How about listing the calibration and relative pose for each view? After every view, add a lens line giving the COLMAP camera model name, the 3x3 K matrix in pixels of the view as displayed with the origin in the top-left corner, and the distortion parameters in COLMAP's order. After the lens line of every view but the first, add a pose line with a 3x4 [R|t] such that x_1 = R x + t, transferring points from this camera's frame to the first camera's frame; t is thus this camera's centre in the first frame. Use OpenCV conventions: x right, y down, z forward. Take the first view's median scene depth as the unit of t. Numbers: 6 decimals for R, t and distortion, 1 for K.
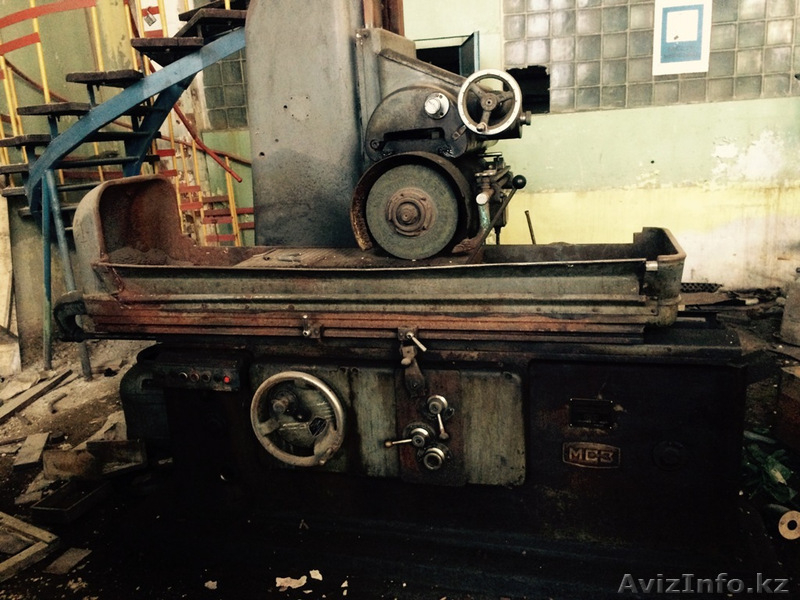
lens RADIAL K [[666.5, 0, 400.0], [0, 666.5, 300.0], [0, 0, 1]] dist [0.049068, -0.079649]
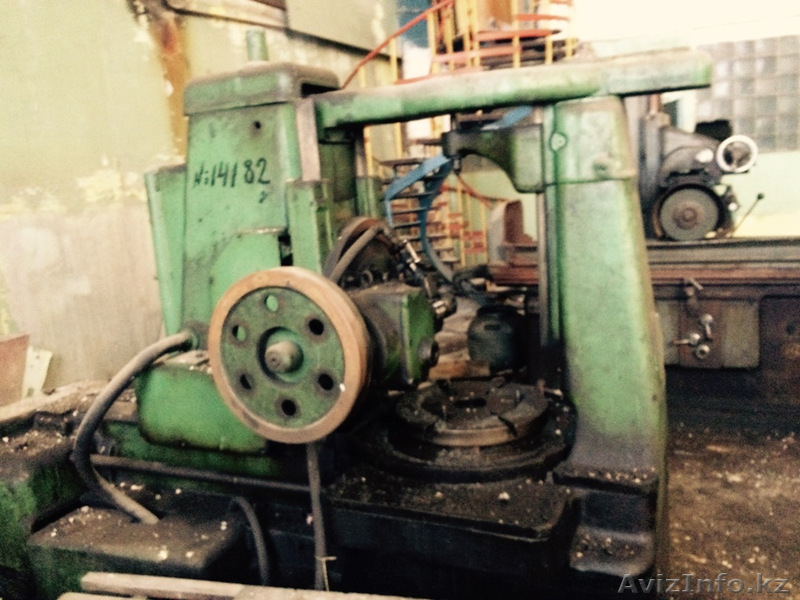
lens RADIAL K [[666.5, 0, 400.0], [0, 666.5, 300.0], [0, 0, 1]] dist [0.049068, -0.079649]
pose [[0.983597, 0.019173, -0.179357, -0.429971], [-0.029658, 0.997993, -0.055958, 0.226034], [0.177924, 0.060360, 0.982191, -0.921340]]
